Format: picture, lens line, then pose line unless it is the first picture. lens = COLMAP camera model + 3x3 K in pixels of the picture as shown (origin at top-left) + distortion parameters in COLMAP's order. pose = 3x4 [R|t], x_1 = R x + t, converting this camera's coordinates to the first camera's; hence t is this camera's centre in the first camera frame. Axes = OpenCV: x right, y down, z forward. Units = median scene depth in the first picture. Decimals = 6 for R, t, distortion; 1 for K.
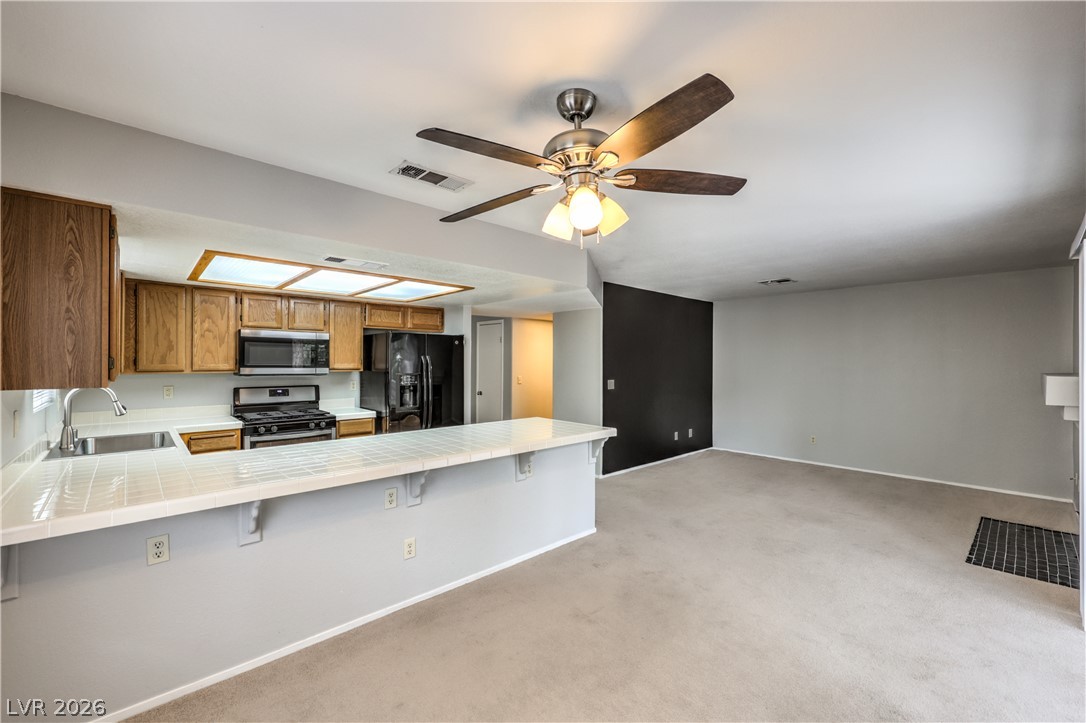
lens RADIAL K [[441.3, 0, 546.8], [0, 441.3, 359.5], [0, 0, 1]] dist [-0.000635, -0.000199]
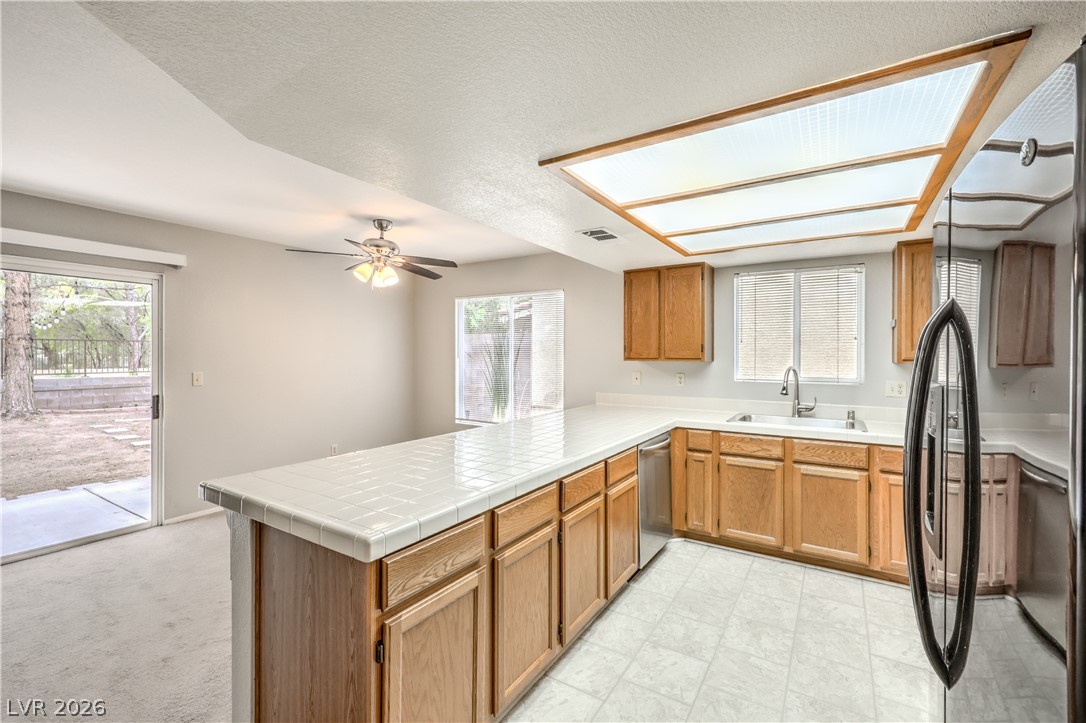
lens RADIAL K [[459.4, 0, 554.0], [0, 459.4, 357.2], [0, 0, 1]] dist [0.000026, -0.000291]
pose [[-0.963379, -0.007110, -0.268049, -0.051480], [-0.006536, 0.999974, -0.003035, 0.023645], [0.268063, -0.001172, -0.963401, 1.319172]]
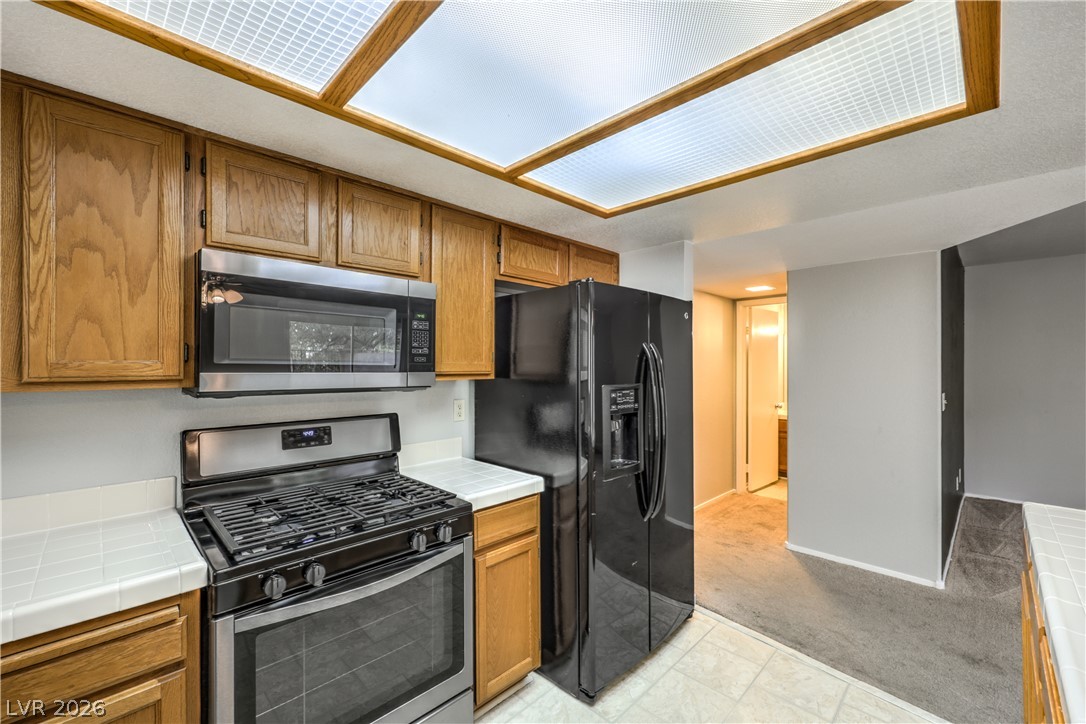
lens RADIAL K [[444.0, 0, 543.0], [0, 444.0, 362.0], [0, 0, 1]] dist [0.000092, -0.000122]
pose [[0.999291, -0.004147, 0.037414, -0.449037], [0.004326, 0.999980, -0.004704, 0.013832], [-0.037394, 0.004863, 0.999289, 0.655493]]
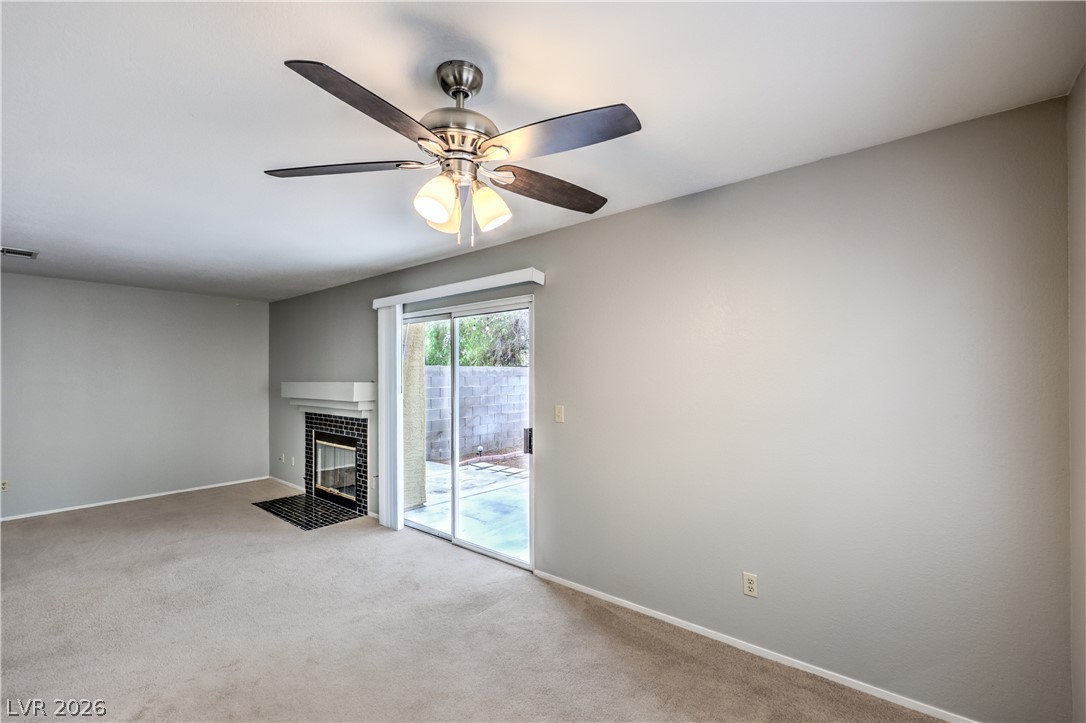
lens RADIAL K [[458.8, 0, 547.2], [0, 458.8, 379.6], [0, 0, 1]] dist [0.002558, 0.000095]
pose [[-0.140300, -0.012385, 0.990032, -0.345326], [-0.003070, 0.999922, 0.012074, 0.003623], [-0.990104, -0.001345, -0.140327, 0.376855]]
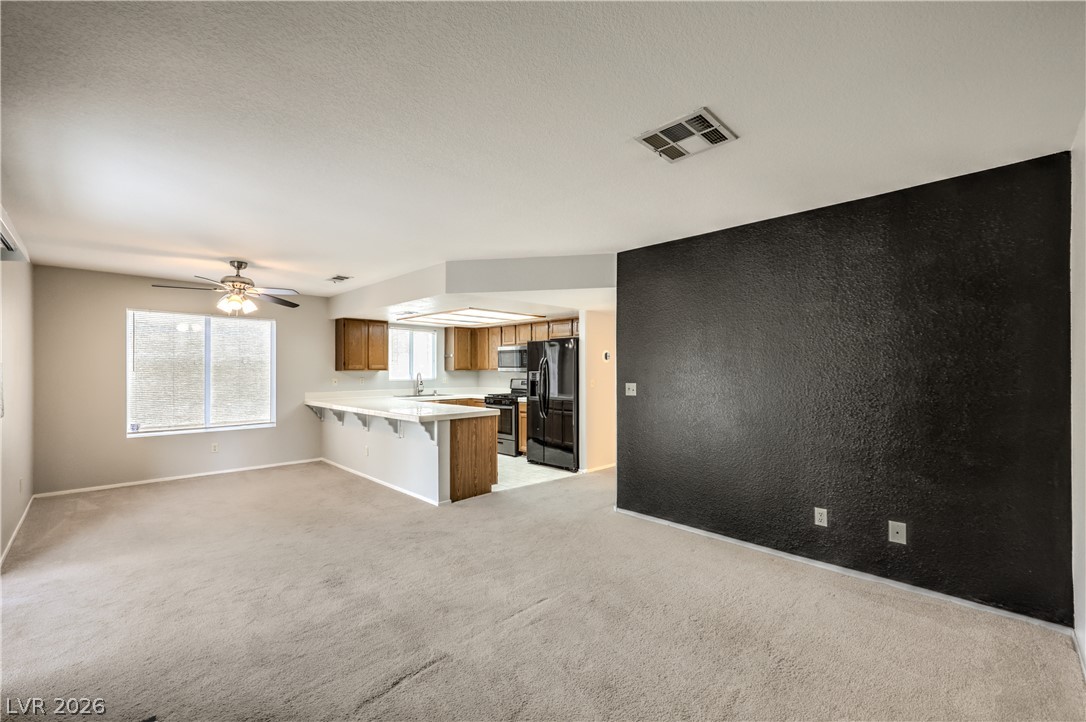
lens RADIAL K [[441.7, 0, 548.7], [0, 441.7, 368.5], [0, 0, 1]] dist [0.001005, 0.000018]
pose [[0.039392, -0.006579, -0.999202, 1.133523], [0.007614, 0.999951, -0.006284, 0.034209], [0.999195, -0.007360, 0.039440, 1.101189]]
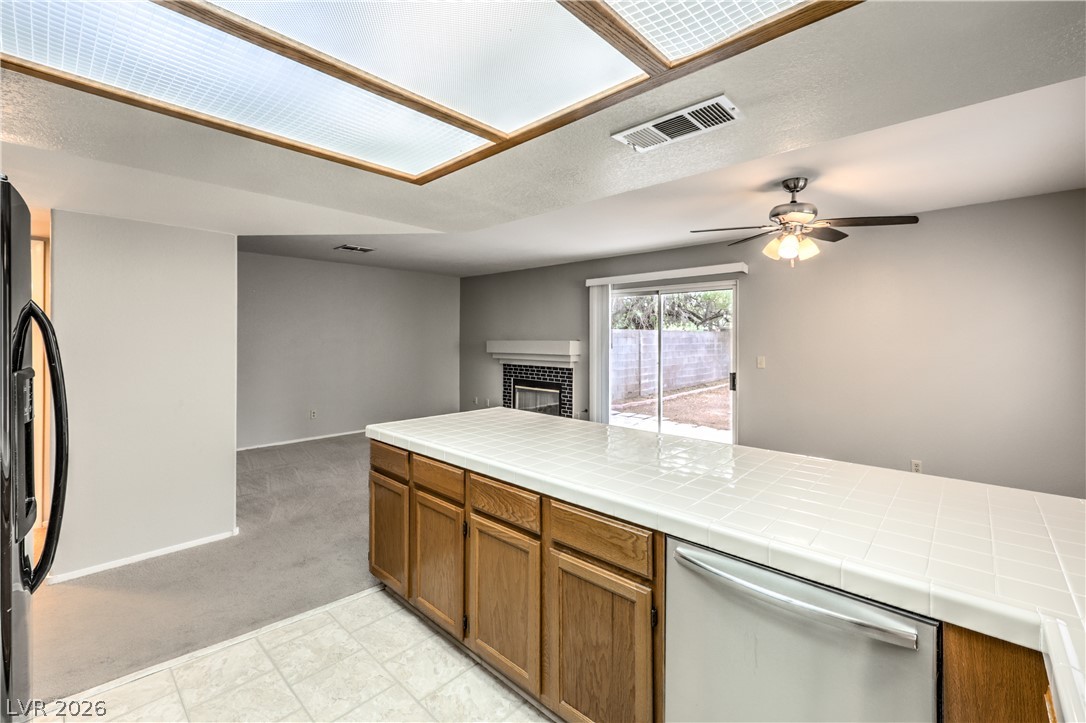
lens RADIAL K [[459.1, 0, 564.3], [0, 459.1, 338.5], [0, 0, 1]] dist [0.006830, -0.000004]
pose [[-0.092427, -0.004425, 0.995710, -0.654017], [-0.009254, 0.999951, 0.003585, 0.011986], [-0.995676, -0.008883, -0.092464, 0.815956]]
